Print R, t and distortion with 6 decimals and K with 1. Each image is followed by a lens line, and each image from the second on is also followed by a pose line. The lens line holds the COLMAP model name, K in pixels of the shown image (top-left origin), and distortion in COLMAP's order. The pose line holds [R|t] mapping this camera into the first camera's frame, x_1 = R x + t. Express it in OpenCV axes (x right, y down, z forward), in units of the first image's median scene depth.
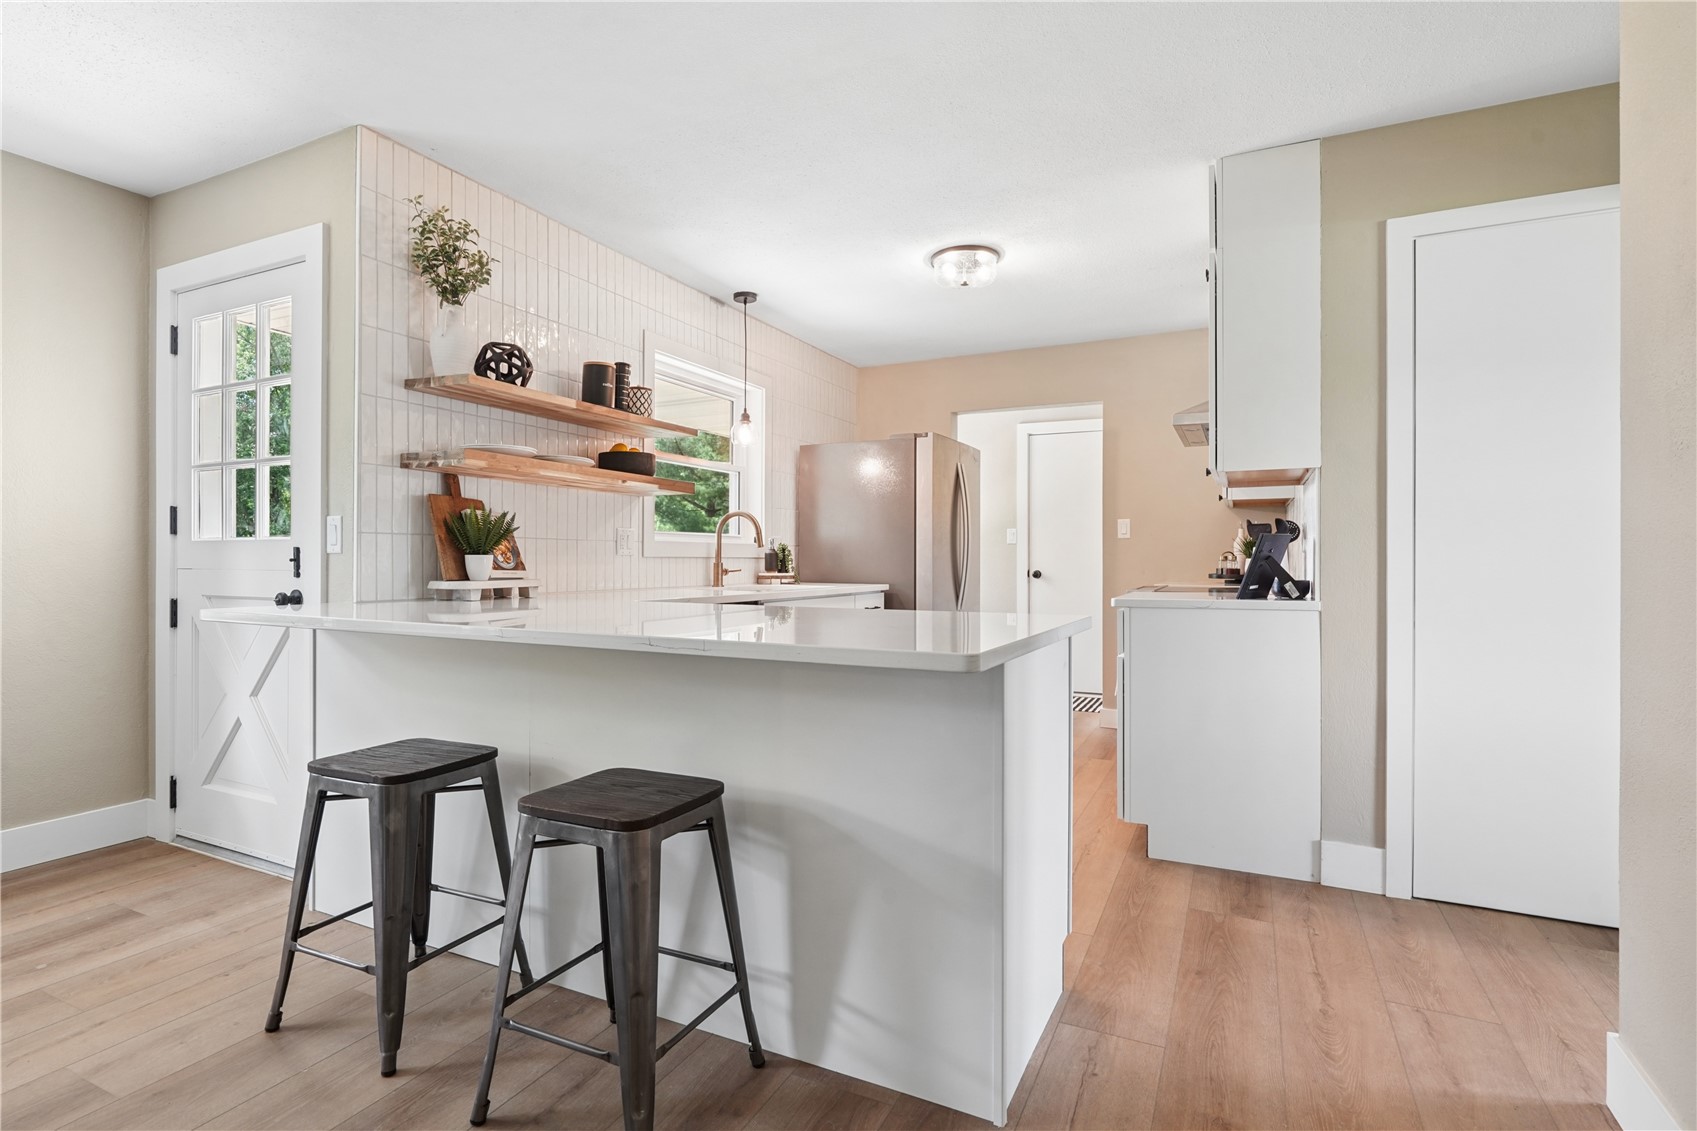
lens RADIAL K [[707.5, 0, 848.5], [0, 707.5, 565.5], [0, 0, 1]] dist [0.033745, 0.000158]
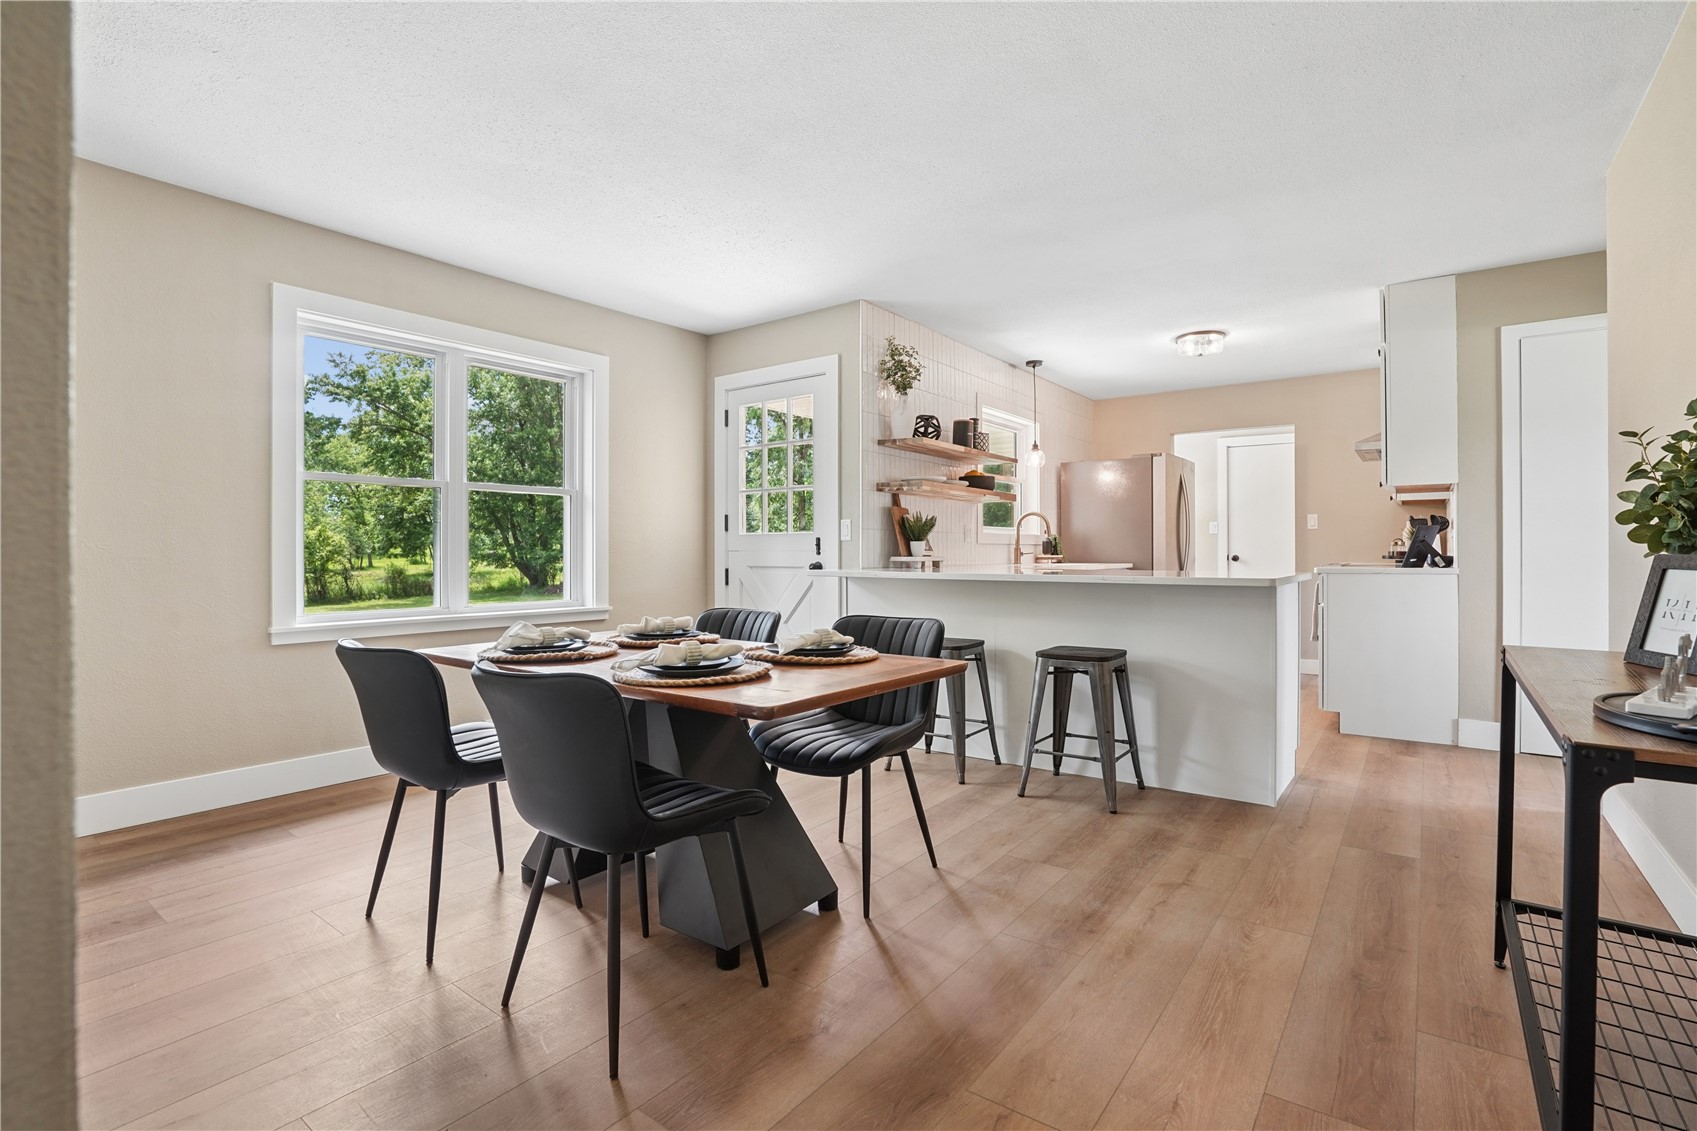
lens RADIAL K [[797.2, 0, 847.9], [0, 797.2, 557.9], [0, 0, 1]] dist [-0.000019, 0.022565]
pose [[0.992532, -0.002040, -0.121968, -0.434303], [0.001389, 0.999984, -0.005427, 0.033544], [0.121977, 0.005217, 0.992519, -0.867607]]
